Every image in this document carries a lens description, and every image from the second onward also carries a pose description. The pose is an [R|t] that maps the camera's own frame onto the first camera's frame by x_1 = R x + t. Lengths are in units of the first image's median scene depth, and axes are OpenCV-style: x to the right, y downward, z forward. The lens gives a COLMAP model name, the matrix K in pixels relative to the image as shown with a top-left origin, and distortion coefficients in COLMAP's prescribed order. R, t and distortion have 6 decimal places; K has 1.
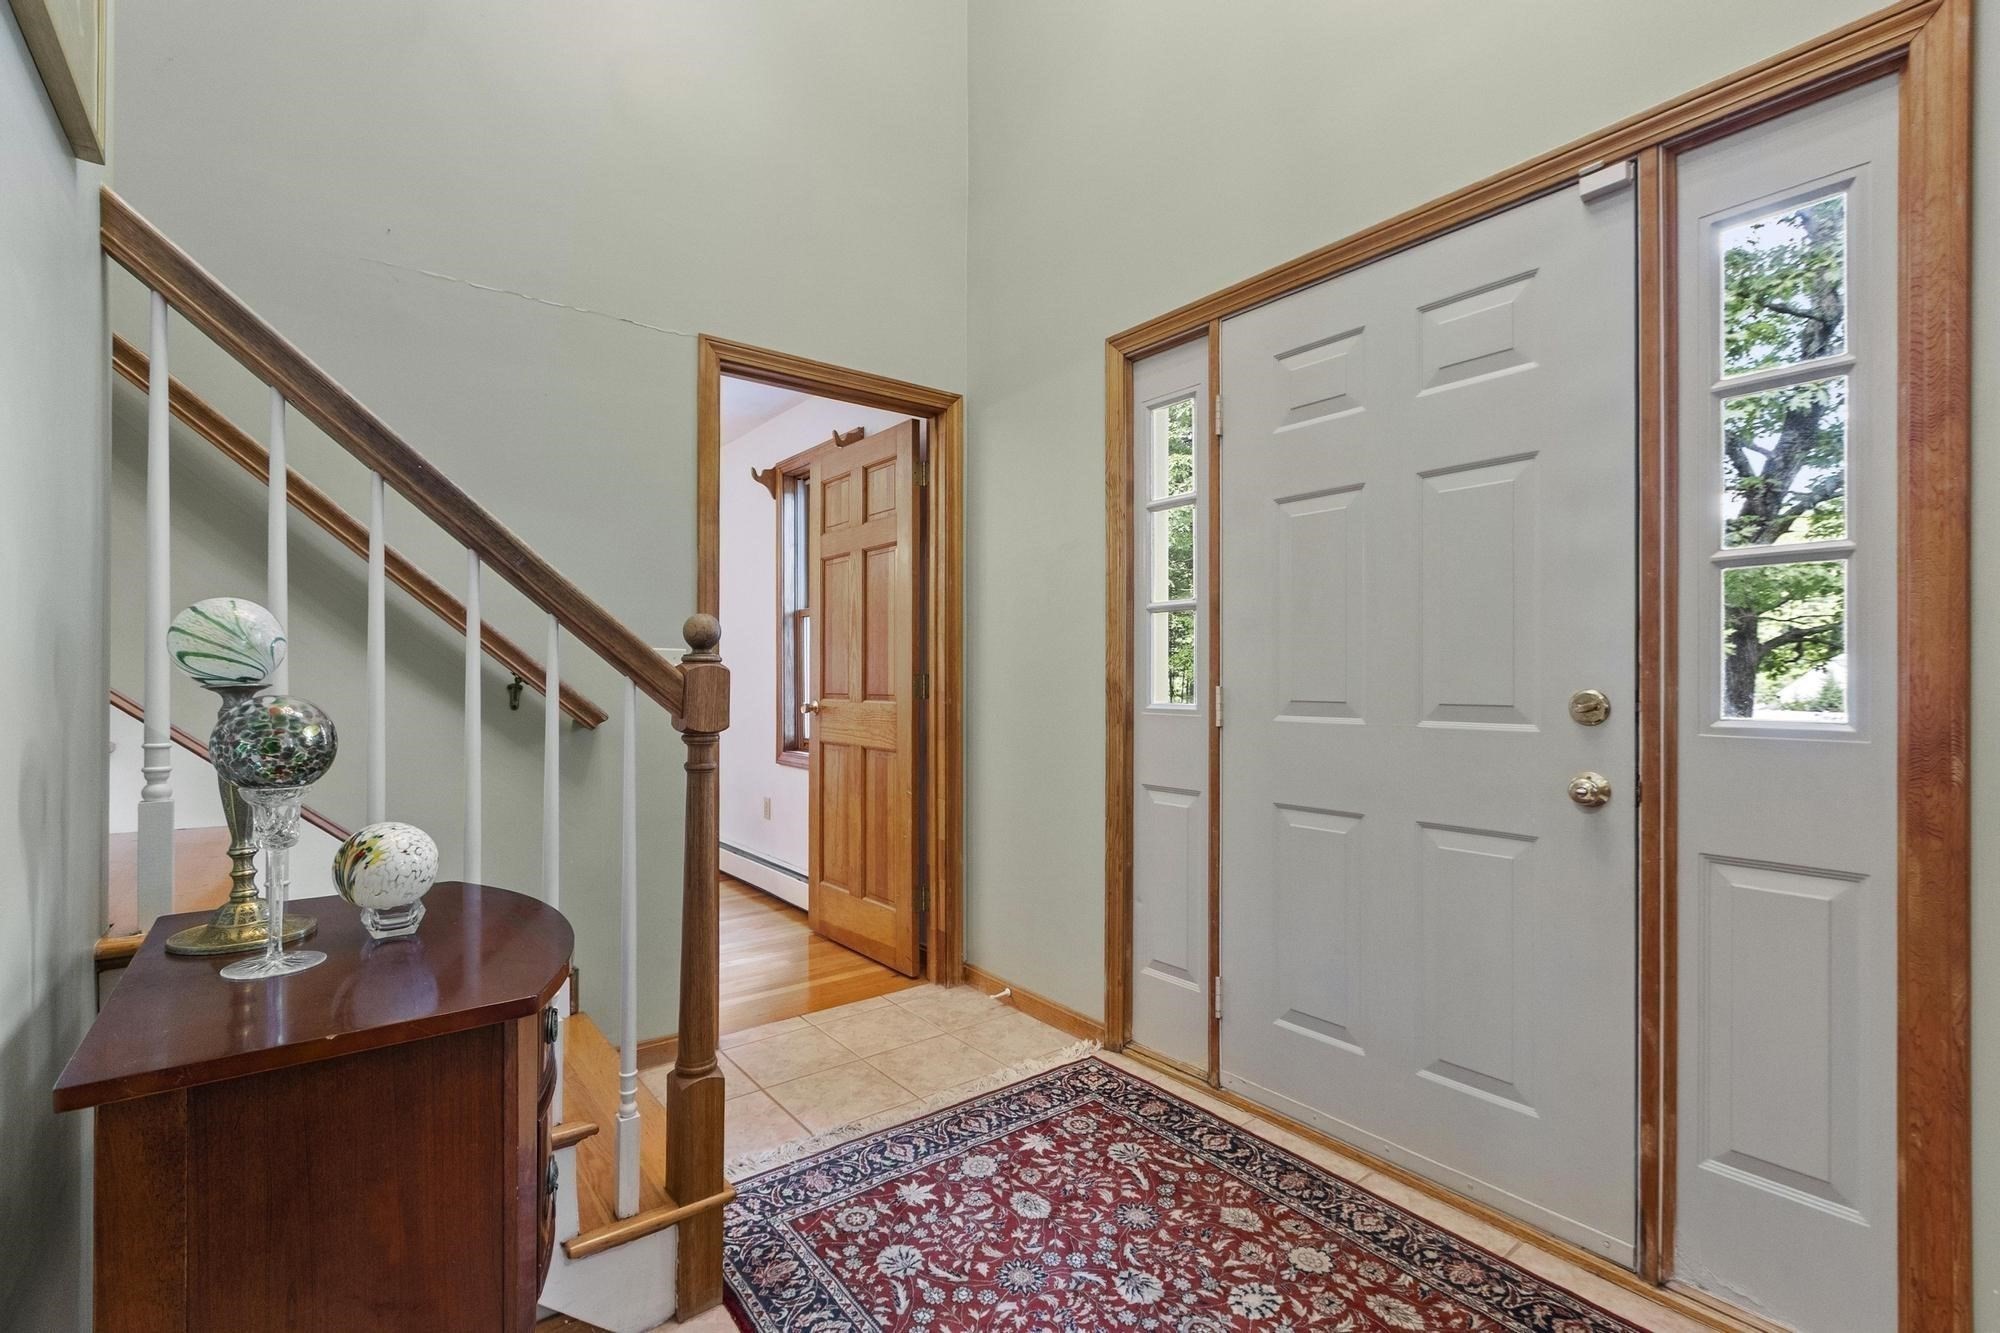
lens RADIAL K [[883.0, 0, 993.4], [0, 883.0, 680.4], [0, 0, 1]] dist [0.002747, -0.000408]
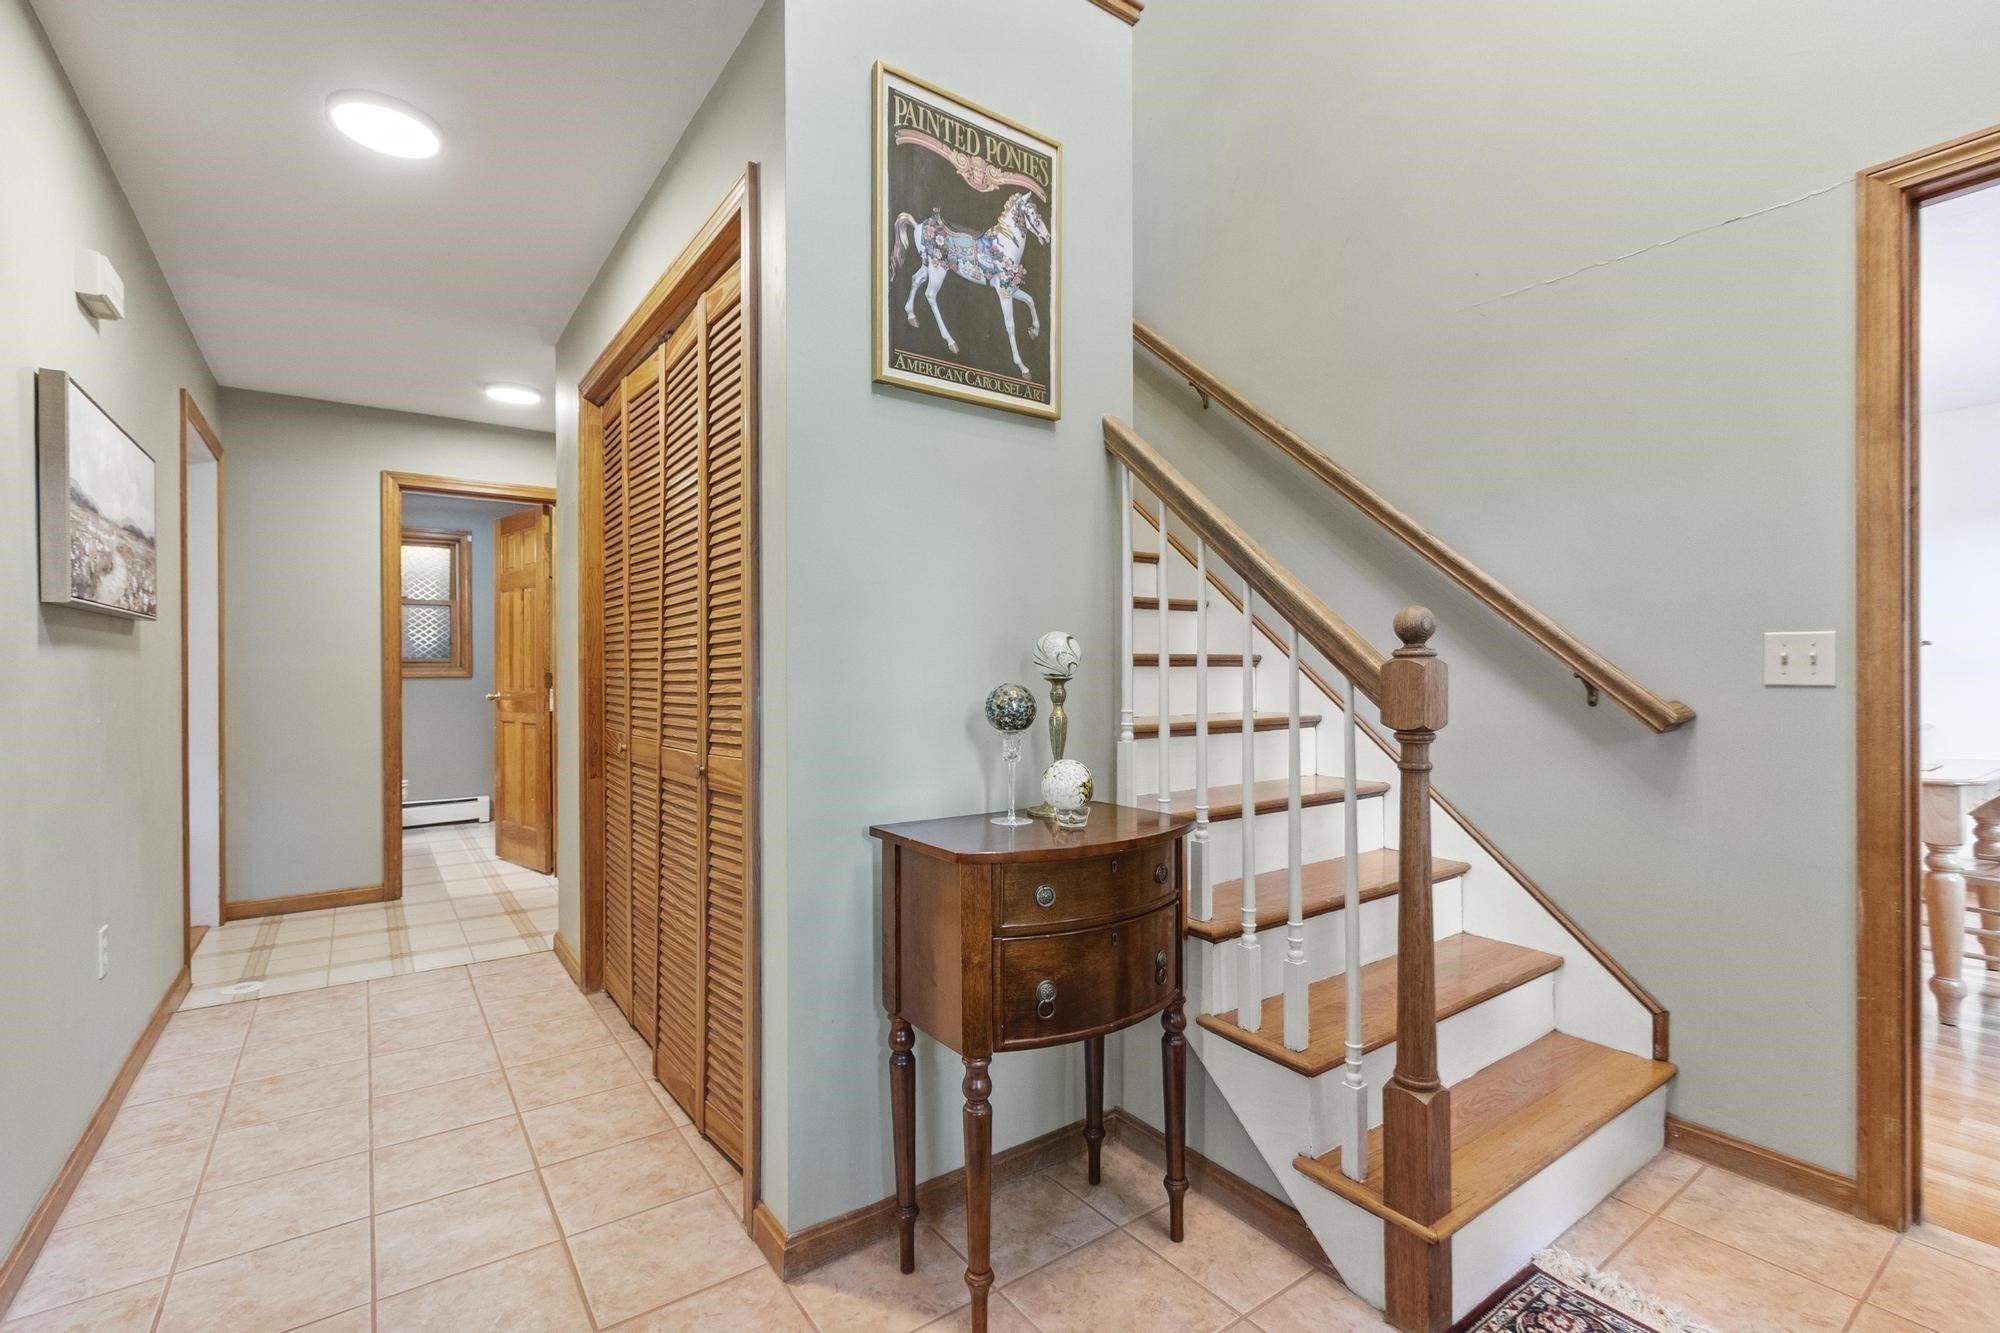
lens RADIAL K [[883.0, 0, 999.7], [0, 883.0, 673.7], [0, 0, 1]] dist [0.002747, -0.000408]
pose [[-0.046216, -0.002405, -0.998929, 0.667938], [0.001761, 0.999995, -0.002489, -0.000746], [0.998930, -0.001874, -0.046212, 0.618615]]
